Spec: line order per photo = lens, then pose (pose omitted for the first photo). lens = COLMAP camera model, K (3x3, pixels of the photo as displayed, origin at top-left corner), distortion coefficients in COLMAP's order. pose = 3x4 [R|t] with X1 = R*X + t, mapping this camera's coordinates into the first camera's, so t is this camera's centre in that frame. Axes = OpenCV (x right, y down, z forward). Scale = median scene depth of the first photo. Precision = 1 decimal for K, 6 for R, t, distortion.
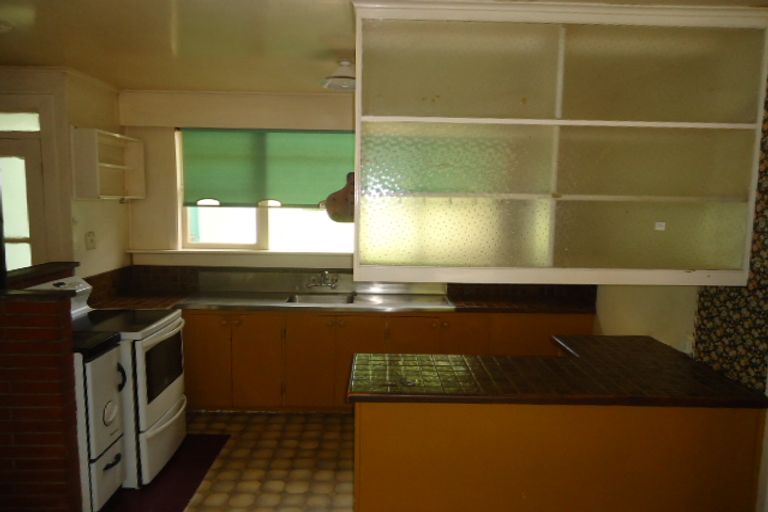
lens RADIAL K [[553.8, 0, 384.0], [0, 553.8, 256.0], [0, 0, 1]] dist [-0.000874, -0.000241]
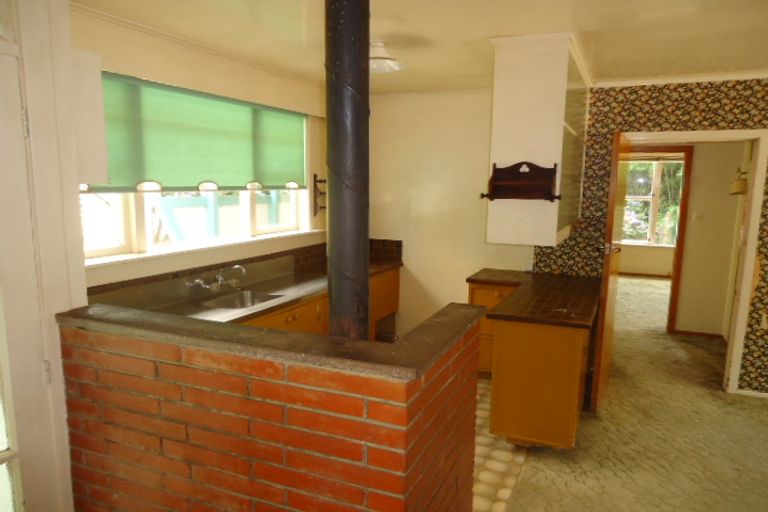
lens RADIAL K [[553.8, 0, 384.0], [0, 553.8, 256.0], [0, 0, 1]] dist [-0.000874, -0.000241]
pose [[0.419881, -0.131439, 0.898011, -0.739398], [0.086872, 0.990735, 0.104392, -0.054764], [-0.903412, 0.034180, 0.427409, 0.423373]]
